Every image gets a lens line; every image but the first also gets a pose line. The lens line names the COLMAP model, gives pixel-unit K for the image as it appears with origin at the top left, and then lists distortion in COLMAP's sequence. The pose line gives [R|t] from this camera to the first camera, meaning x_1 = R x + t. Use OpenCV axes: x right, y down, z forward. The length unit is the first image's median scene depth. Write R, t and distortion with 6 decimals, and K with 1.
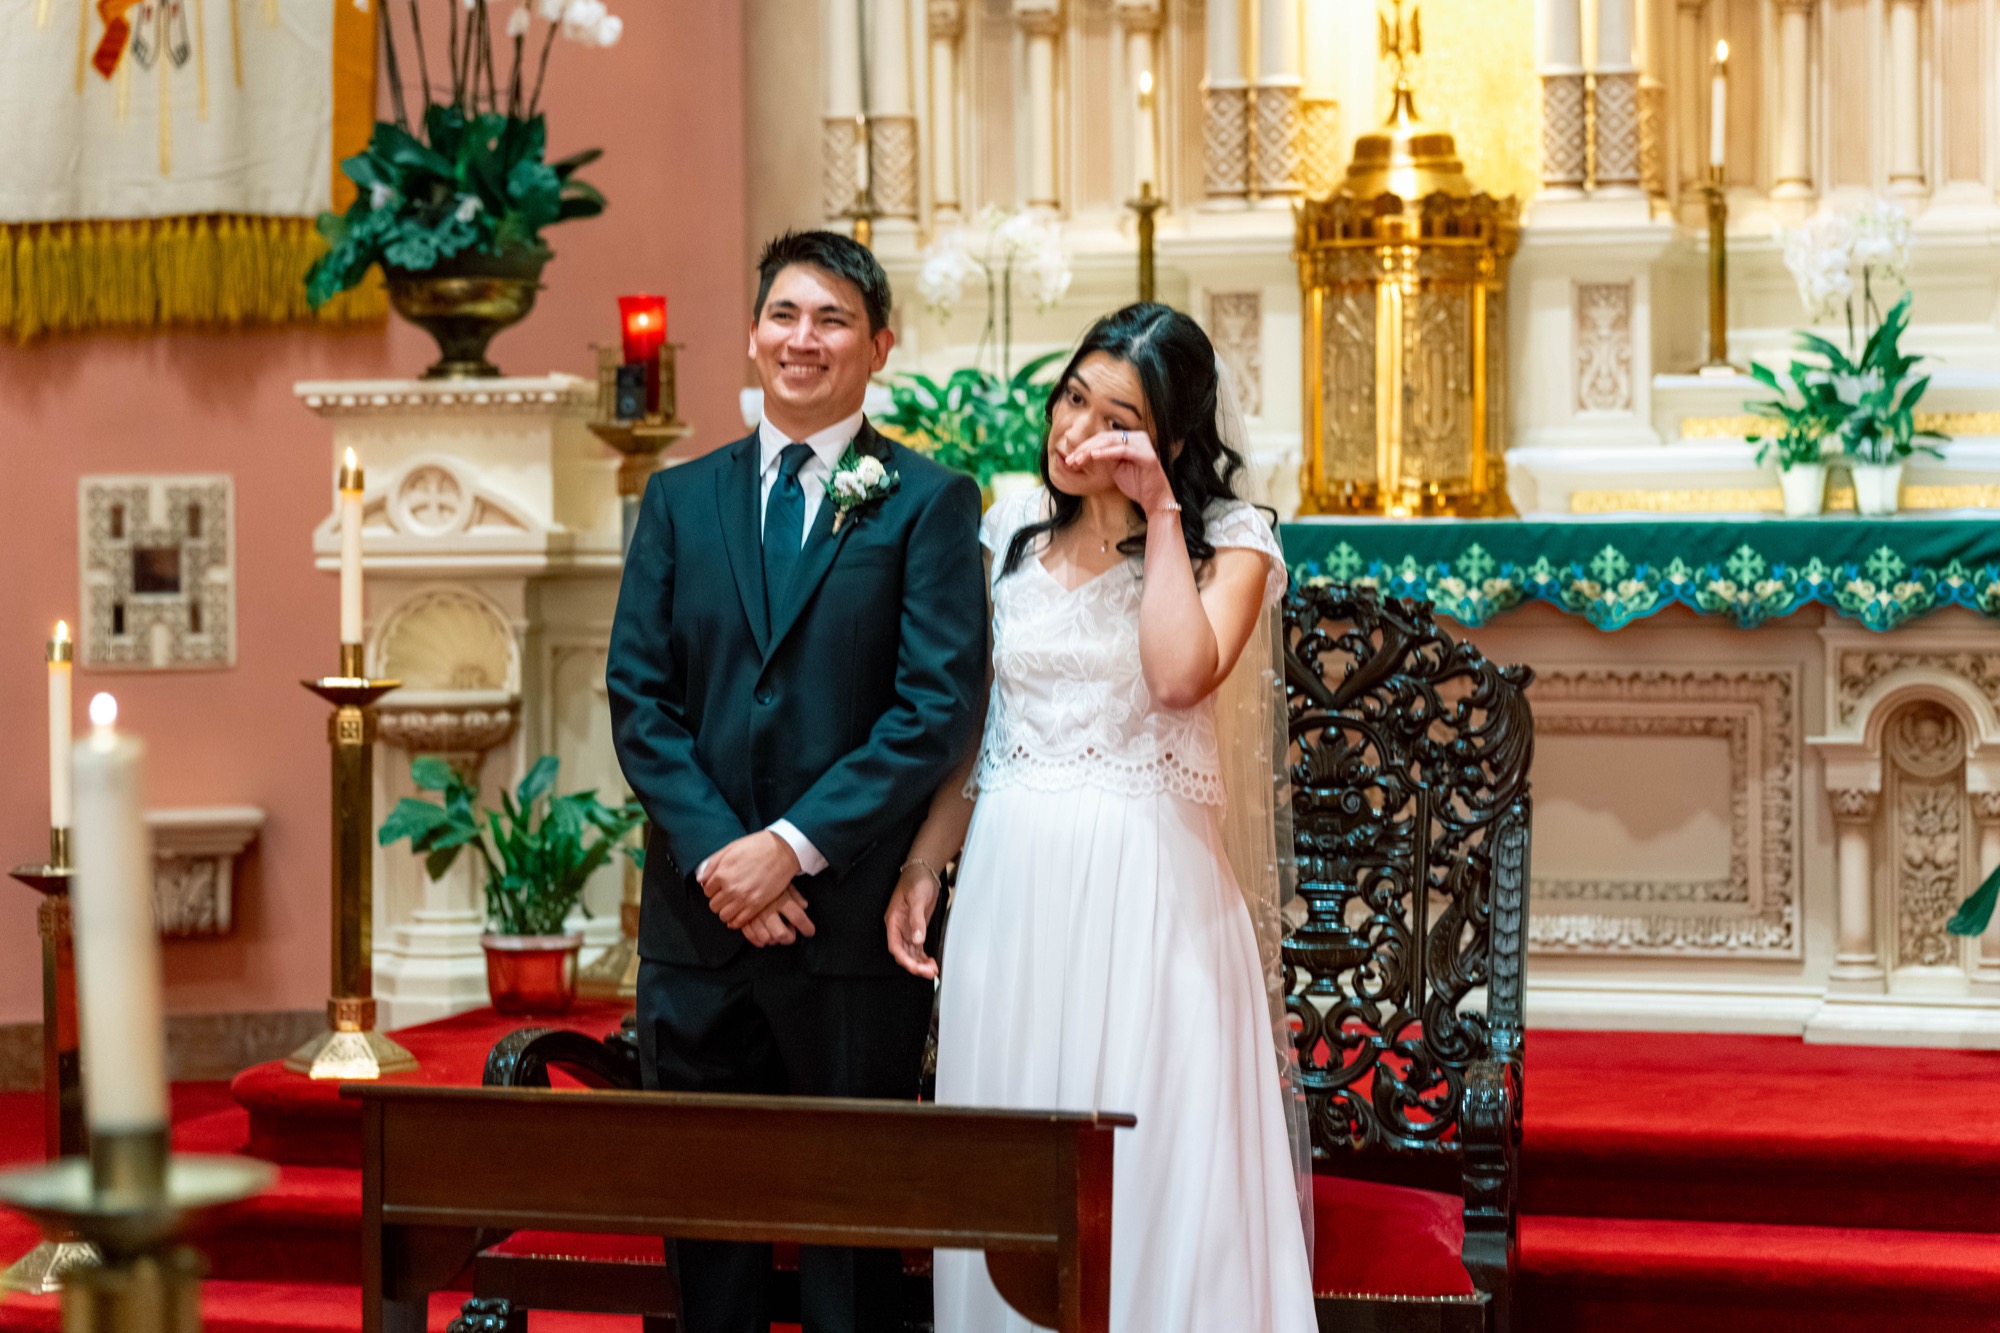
lens RADIAL K [[4227.6, 0, 1050.2], [0, 4227.6, 594.2], [0, 0, 1]] dist [0.067717, -0.367860]
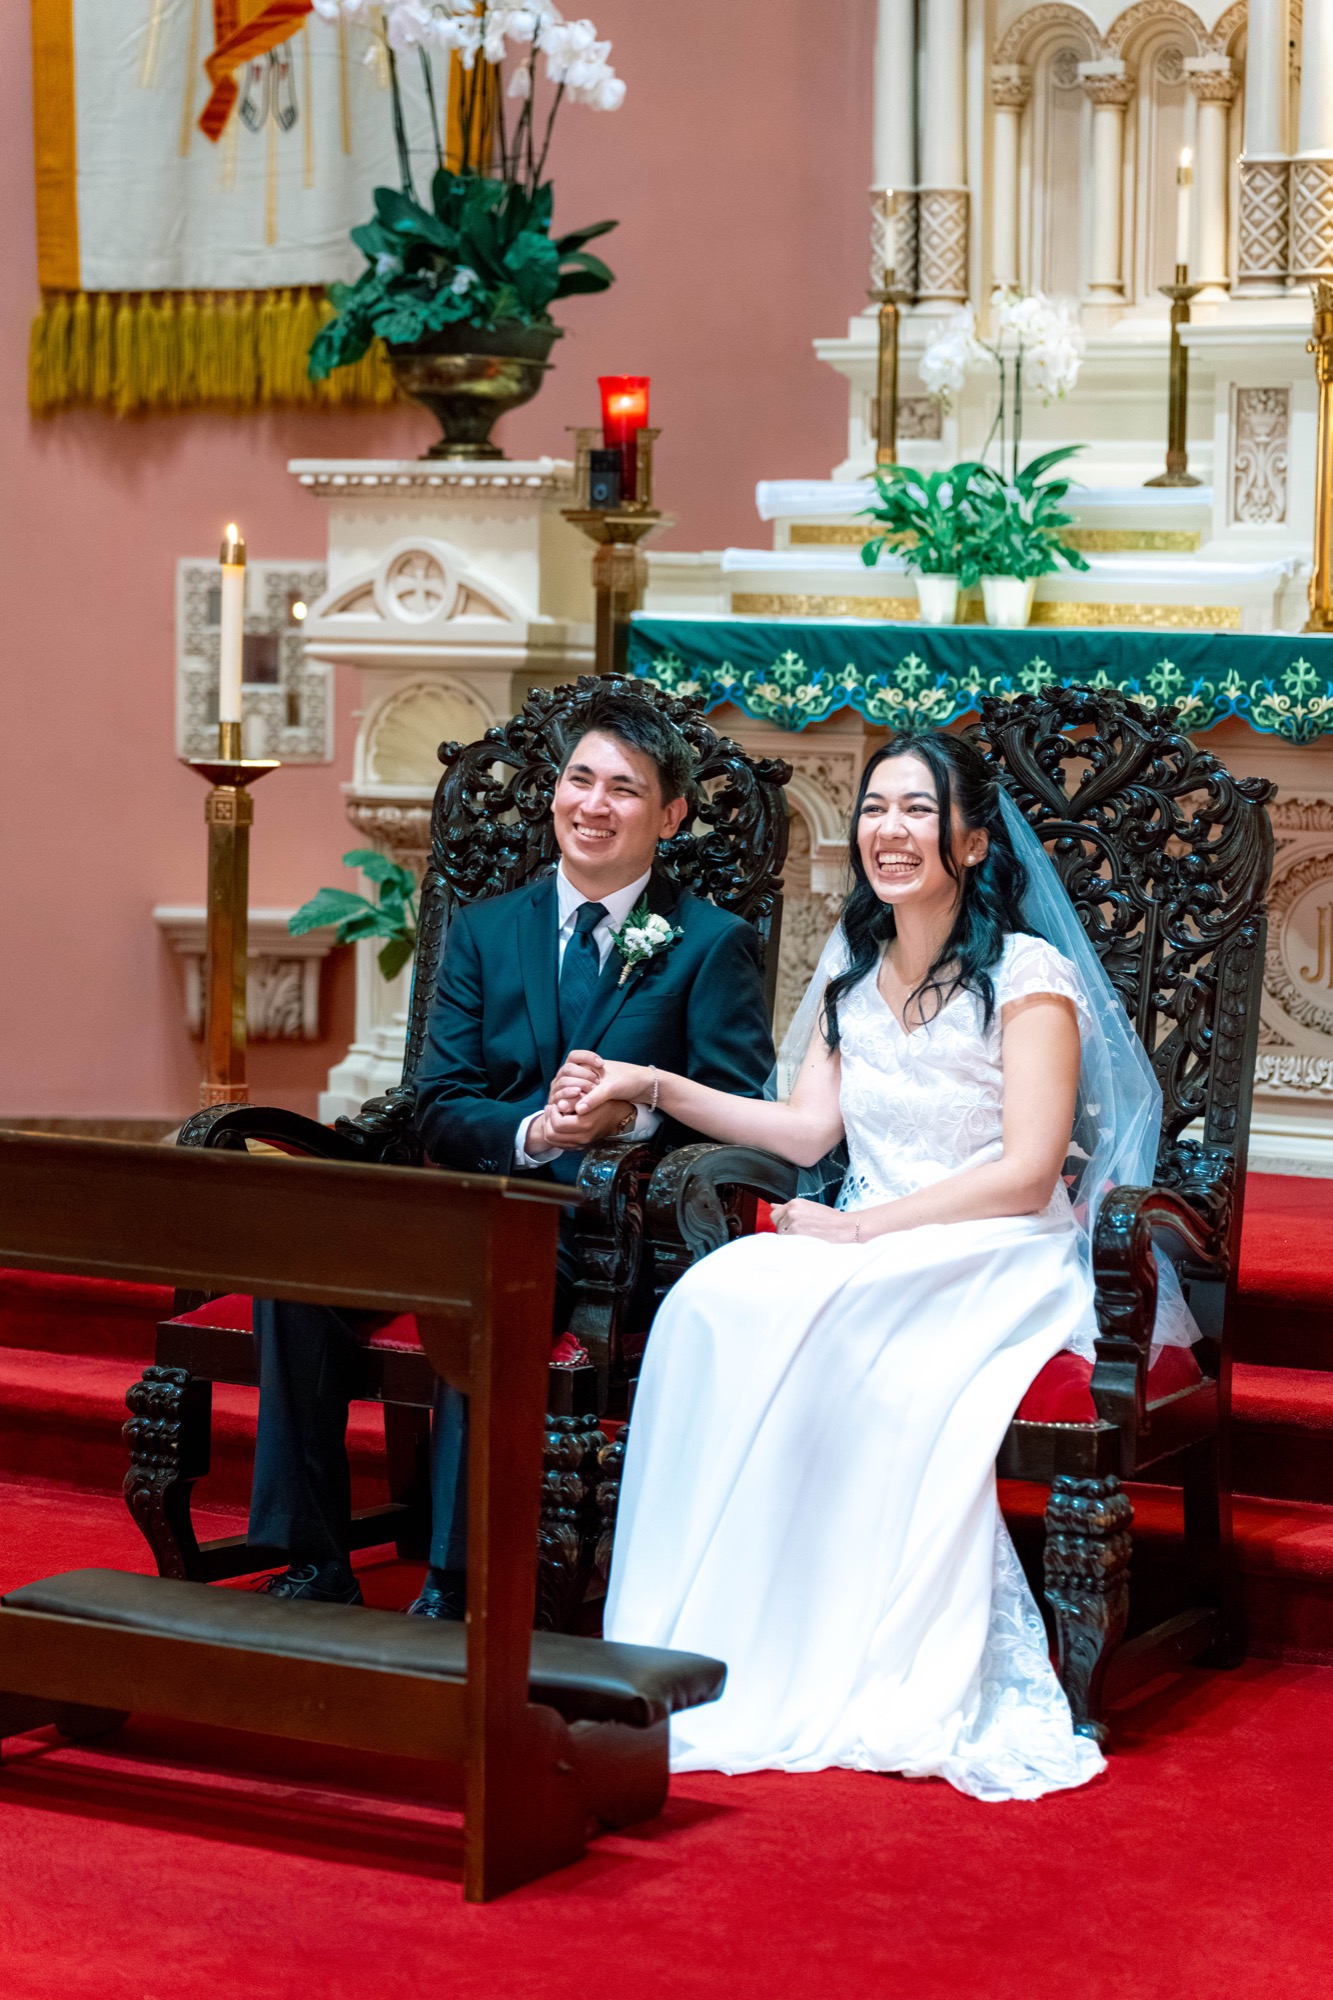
lens RADIAL K [[4695.6, 0, 666.5], [0, 4695.6, 1000.0], [0, 0, 1]] dist [0.088690, -0.134952]
pose [[0.976744, 0.050664, -0.208338, 0.139644], [-0.039121, 0.997482, 0.059158, 0.006316], [0.210810, -0.049632, 0.976266, -0.035778]]
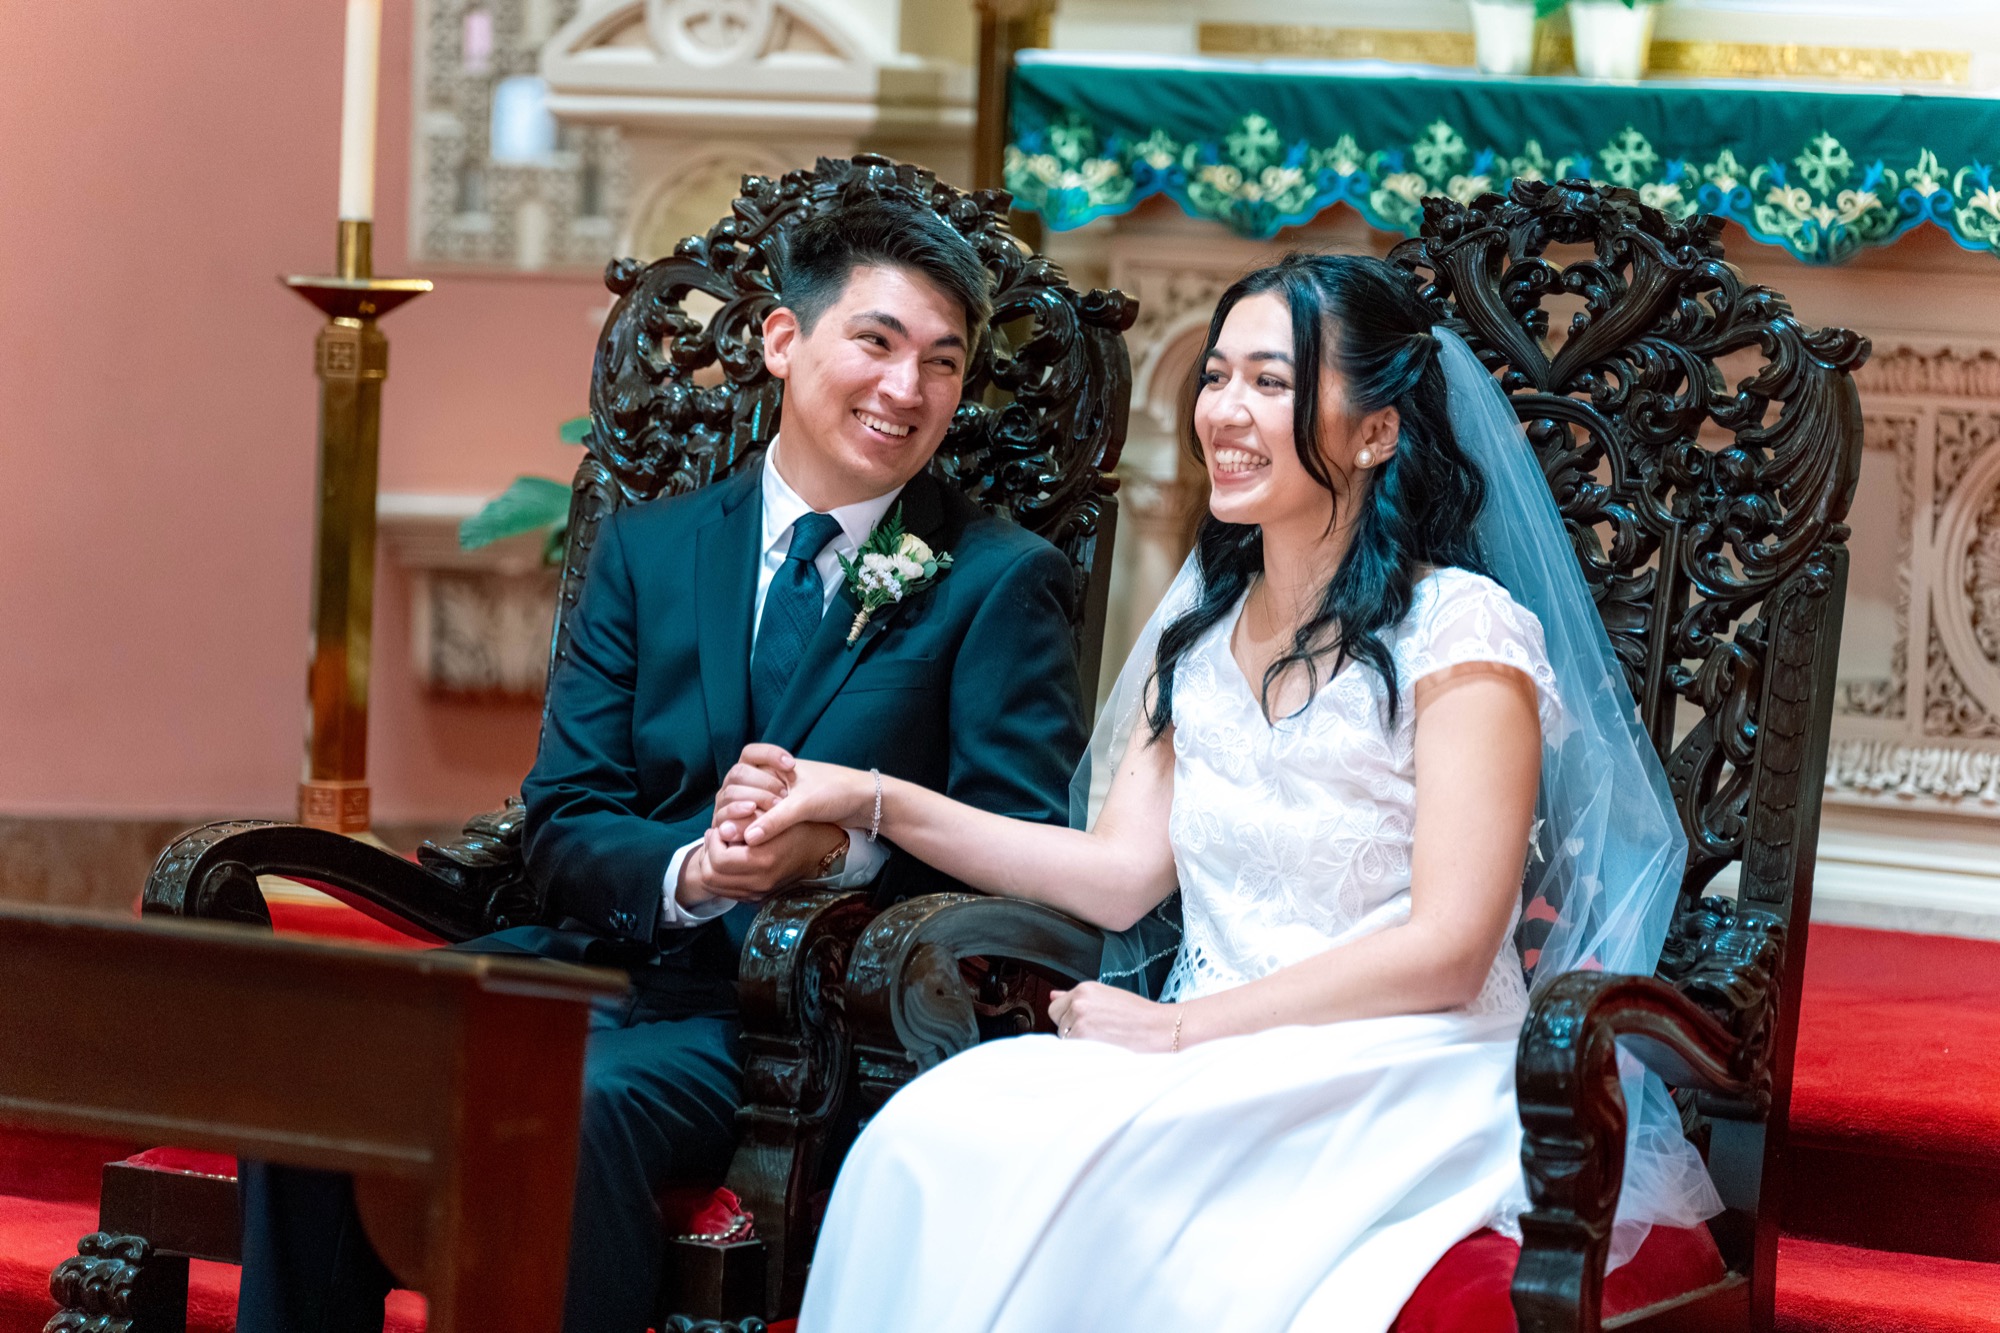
lens RADIAL K [[7176.2, 0, 1132.3], [0, 7176.2, 659.5], [0, 0, 1]] dist [-0.199954, 16.882028]
pose [[0.966299, 0.062421, -0.249740, 0.186724], [-0.047309, 0.996693, 0.066067, 0.000597], [0.253038, -0.052025, 0.966056, -0.006398]]
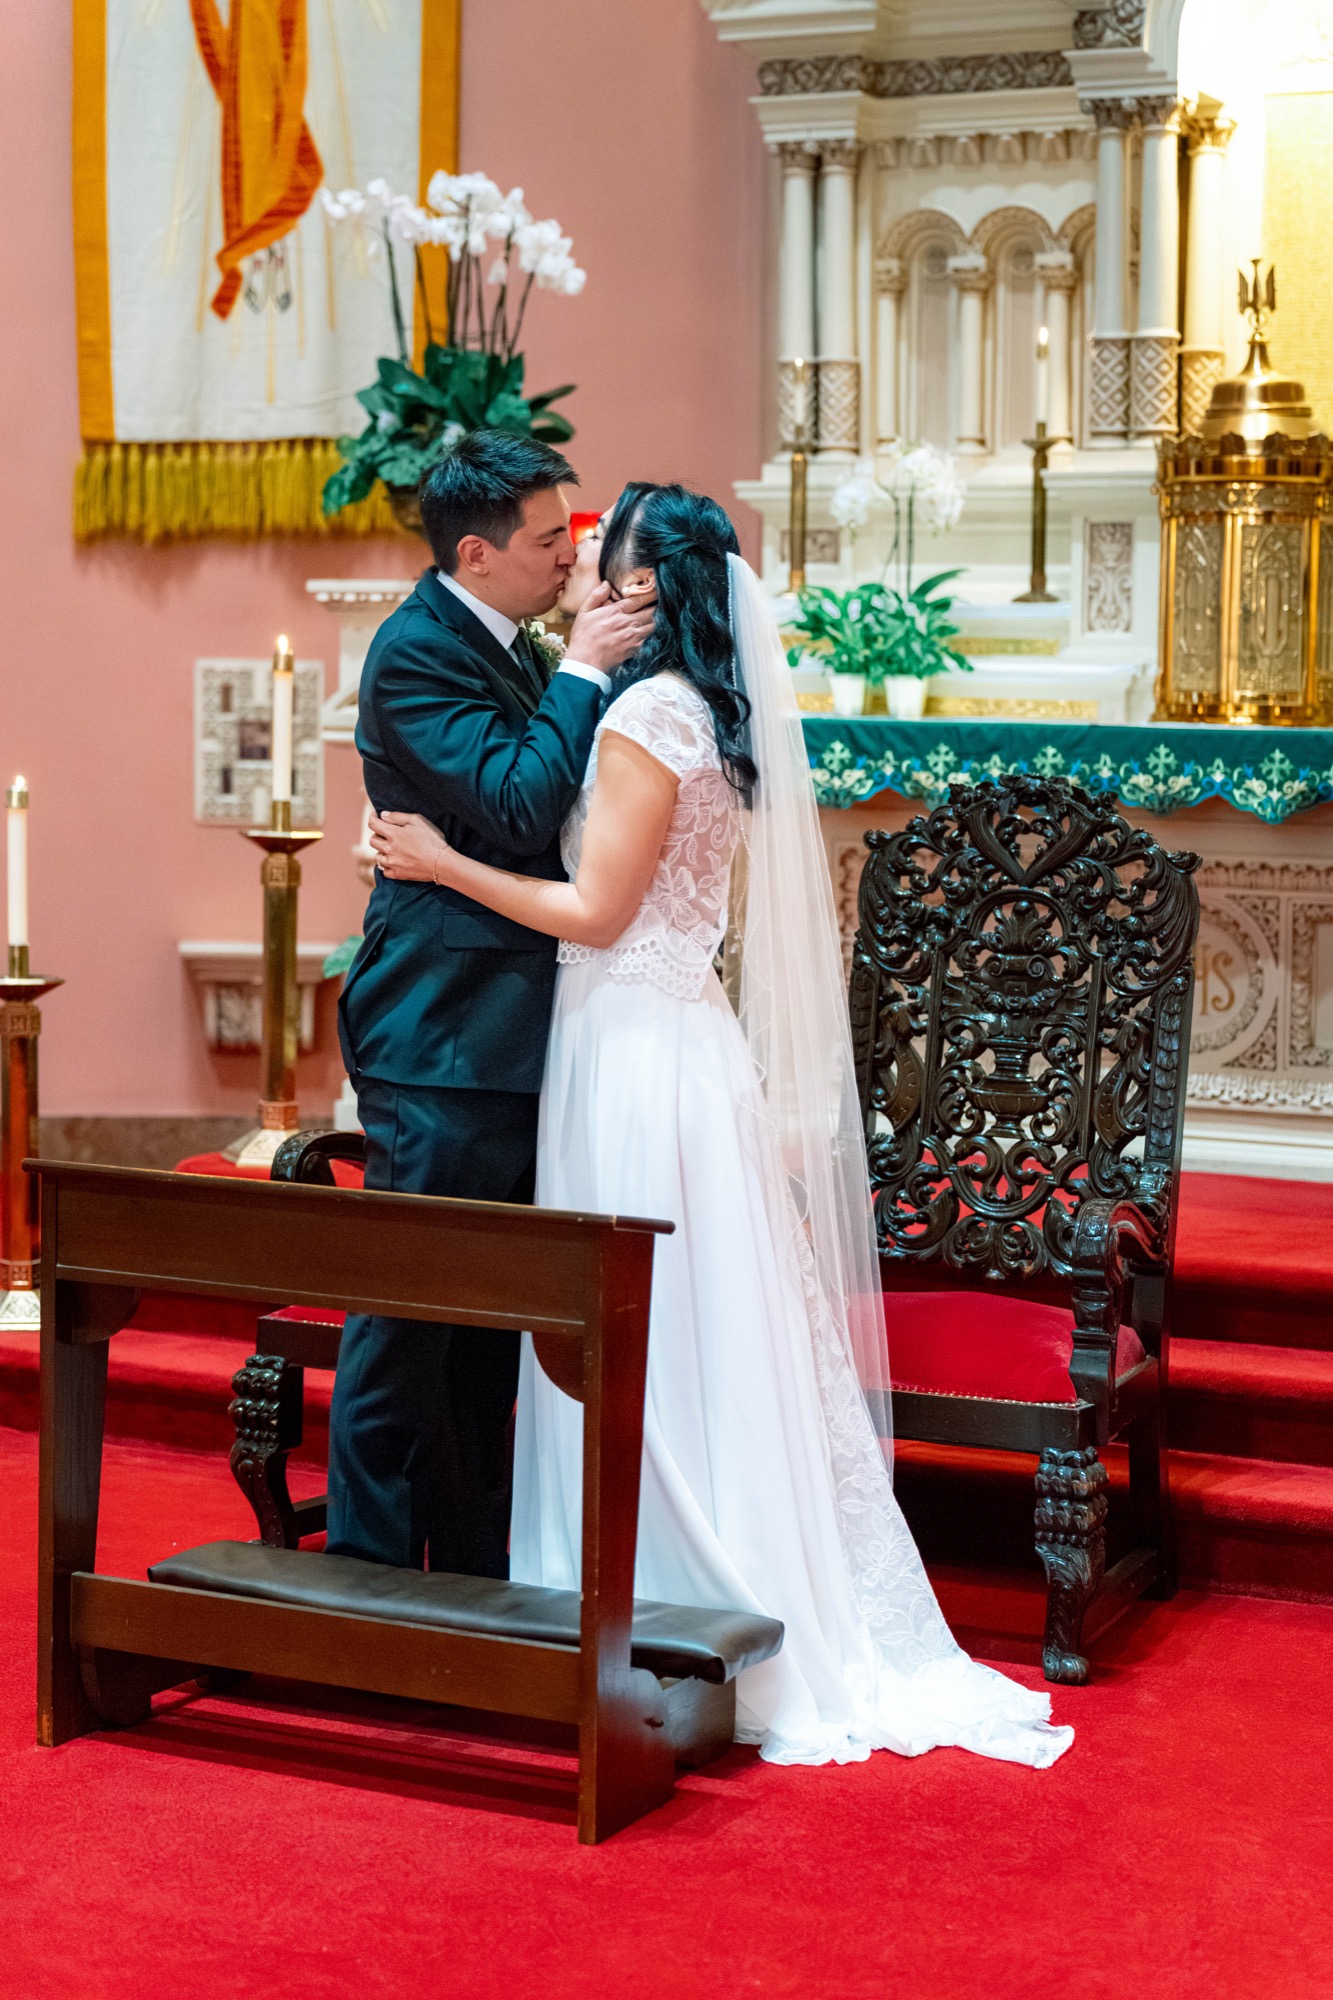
lens RADIAL K [[3634.8, 0, 681.1], [0, 3634.8, 966.4], [0, 0, 1]] dist [0.061147, 0.206681]
pose [[0.986295, 0.043188, -0.159238, 0.091960], [-0.035507, 0.998079, 0.050771, 0.001943], [0.161125, -0.044421, 0.985934, 0.017628]]
